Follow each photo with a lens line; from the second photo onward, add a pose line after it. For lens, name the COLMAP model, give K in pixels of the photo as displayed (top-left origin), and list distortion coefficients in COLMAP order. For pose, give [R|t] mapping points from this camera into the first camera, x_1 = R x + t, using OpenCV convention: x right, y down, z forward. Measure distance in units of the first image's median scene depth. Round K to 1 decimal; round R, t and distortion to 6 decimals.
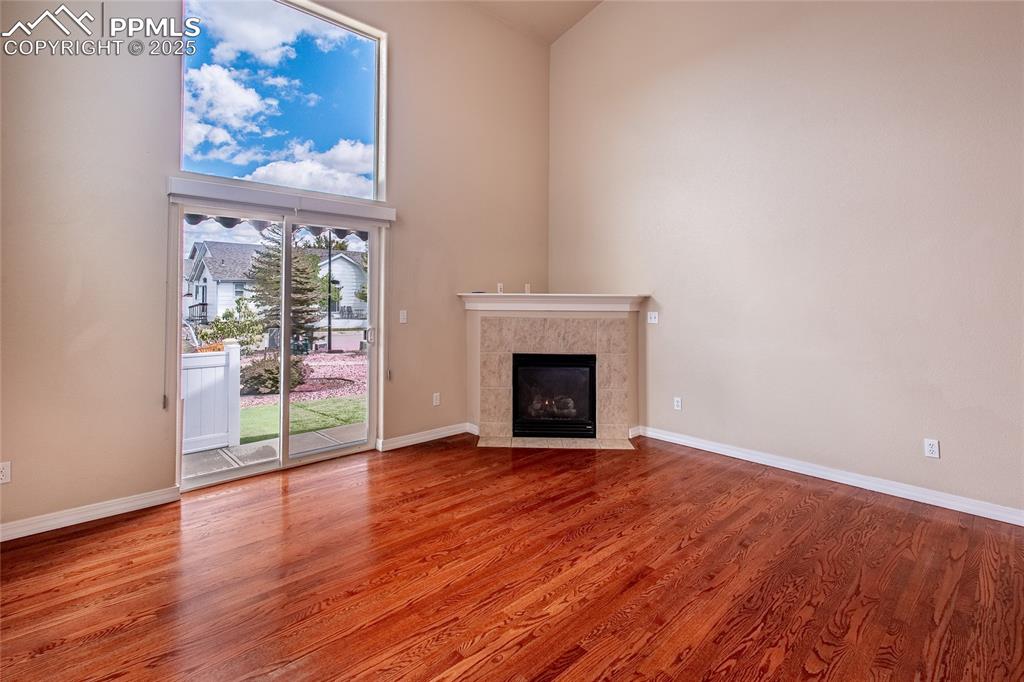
lens RADIAL K [[478.2, 0, 502.9], [0, 478.2, 285.6], [0, 0, 1]] dist [-0.004514, 0.000674]
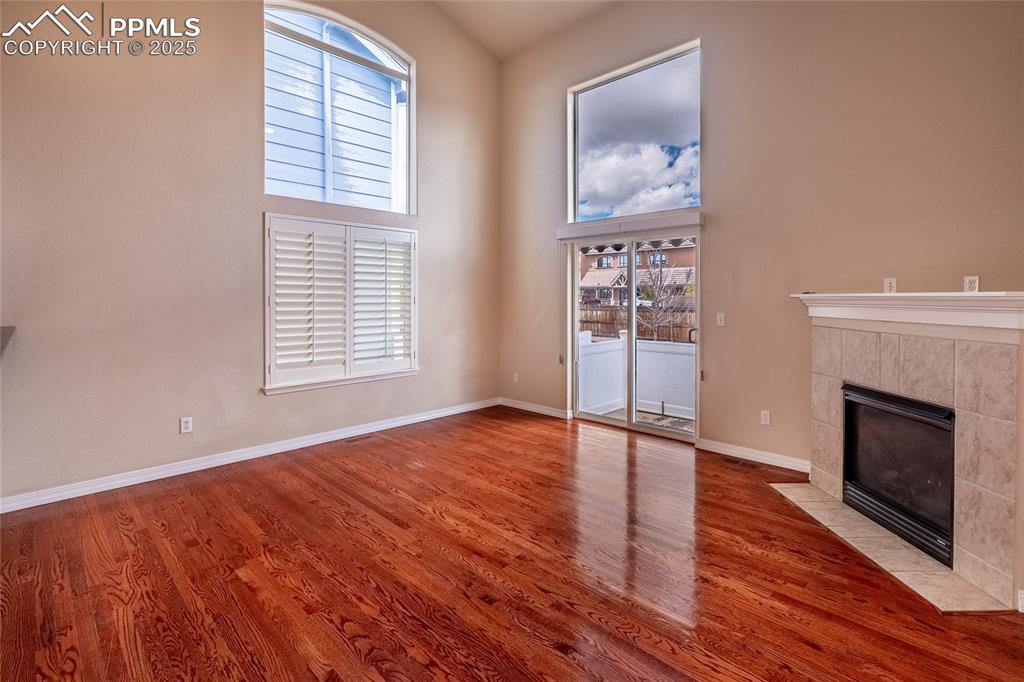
lens RADIAL K [[478.2, 0, 527.0], [0, 478.2, 302.6], [0, 0, 1]] dist [-0.004514, 0.000674]
pose [[0.067216, 0.003686, -0.997732, 1.218471], [0.022512, 0.999733, 0.005210, 0.029360], [0.997484, -0.022811, 0.067115, 0.921775]]
